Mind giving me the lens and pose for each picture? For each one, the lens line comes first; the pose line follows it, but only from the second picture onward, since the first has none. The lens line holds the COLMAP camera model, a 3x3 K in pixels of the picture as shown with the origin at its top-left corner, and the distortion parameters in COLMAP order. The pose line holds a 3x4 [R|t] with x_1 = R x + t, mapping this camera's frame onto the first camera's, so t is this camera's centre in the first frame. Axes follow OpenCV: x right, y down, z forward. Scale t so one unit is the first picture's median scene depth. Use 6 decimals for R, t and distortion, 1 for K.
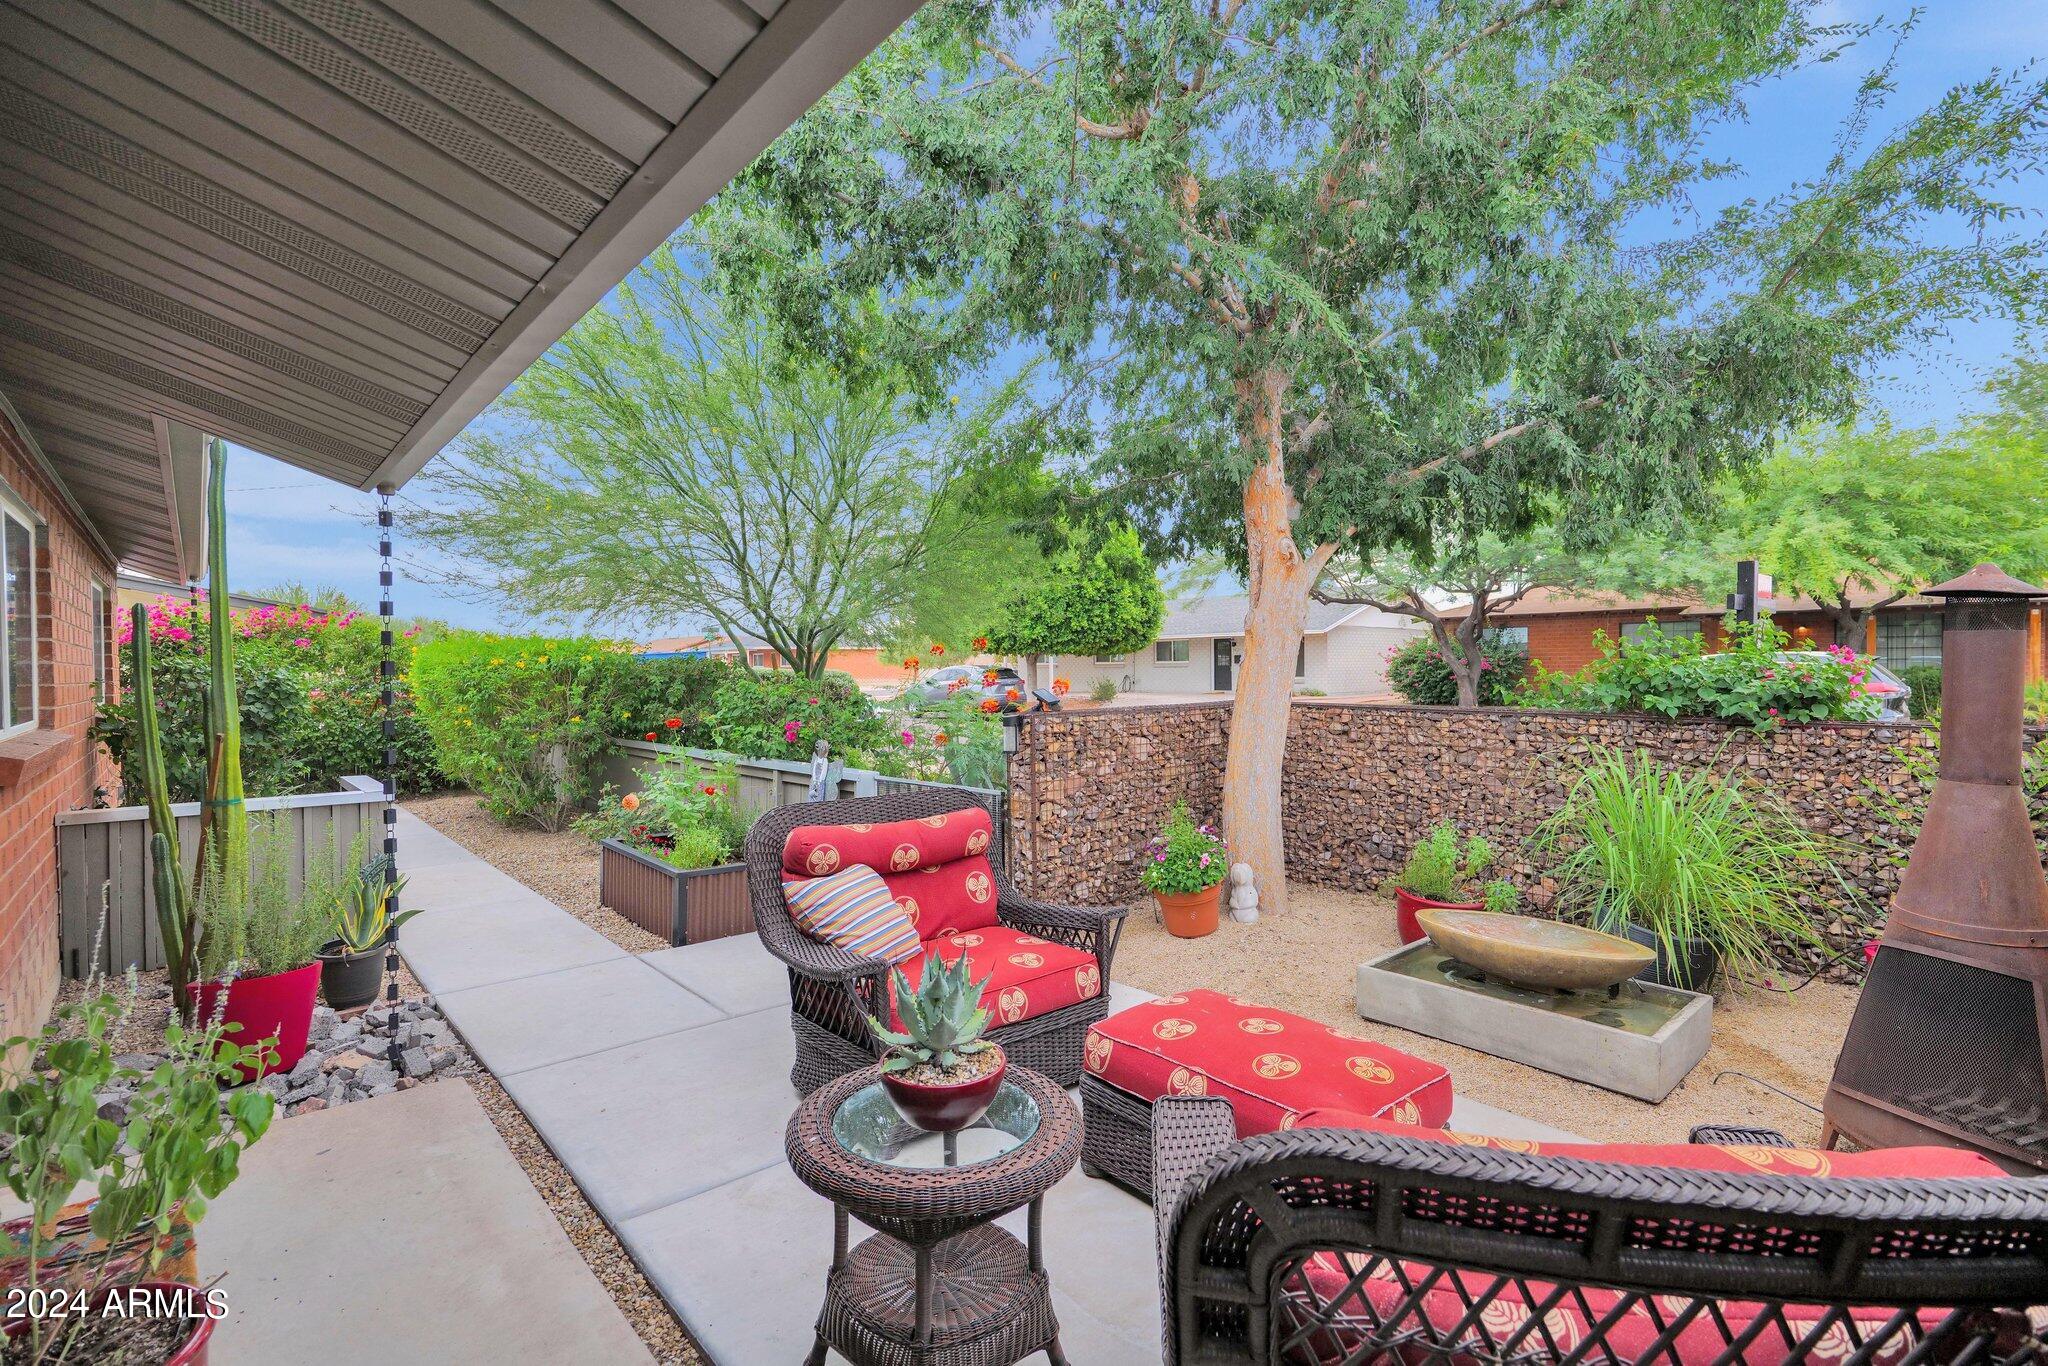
lens RADIAL K [[952.6, 0, 1021.1], [0, 952.6, 677.5], [0, 0, 1]] dist [-0.022349, 0.001985]
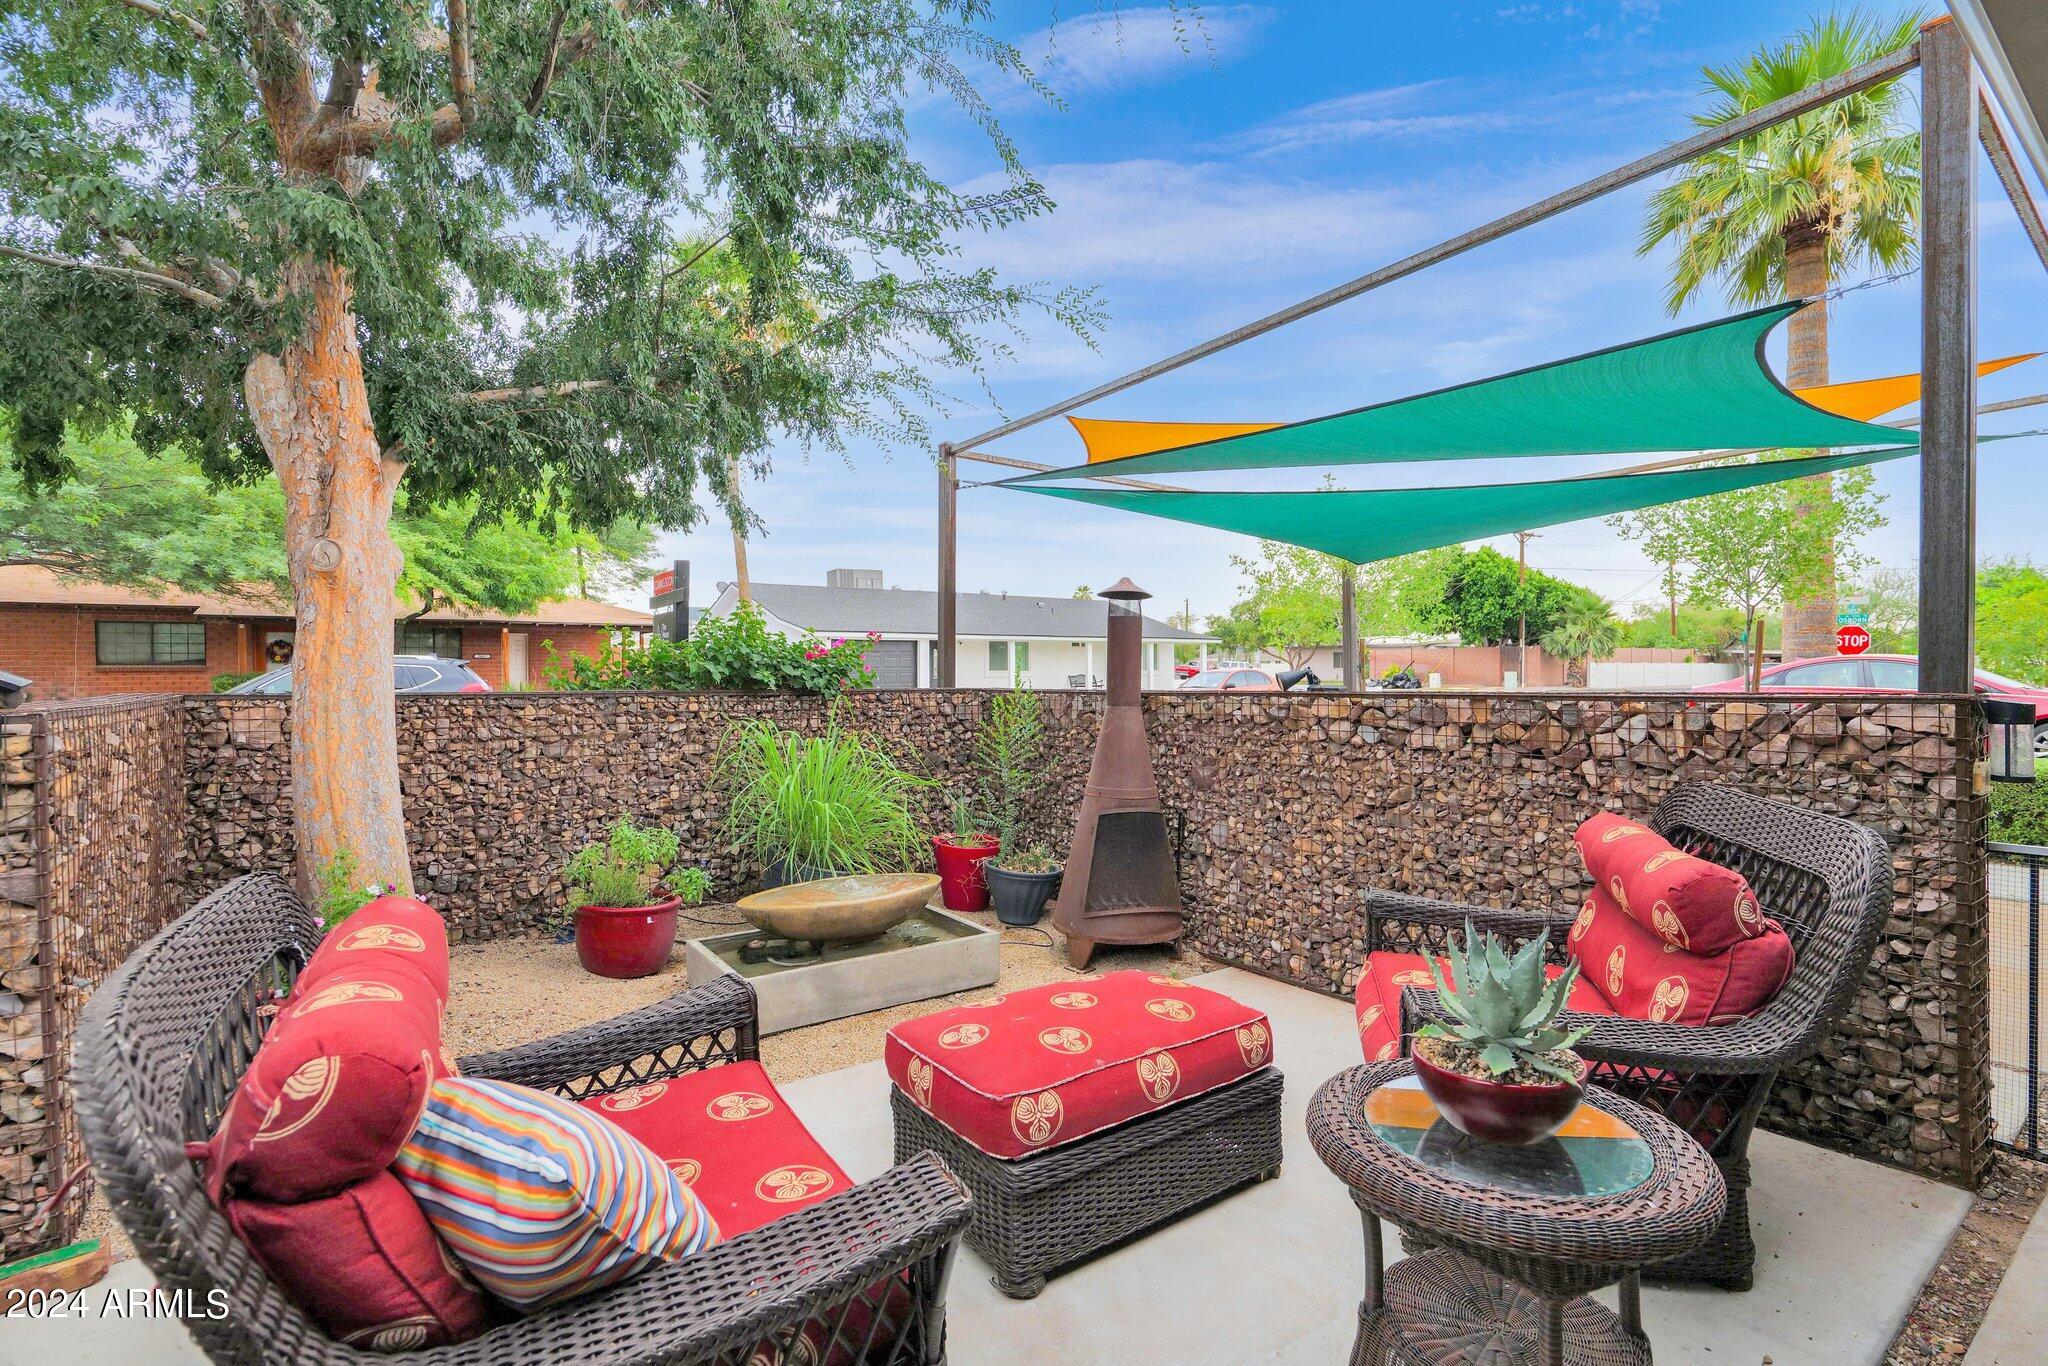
lens RADIAL K [[952.6, 0, 1022.4], [0, 952.6, 686.7], [0, 0, 1]] dist [-0.022349, 0.001985]
pose [[0.092379, -0.006886, 0.995700, -0.346173], [0.017556, 0.999832, 0.005285, 0.031613], [-0.995569, 0.016993, 0.092485, 0.503869]]
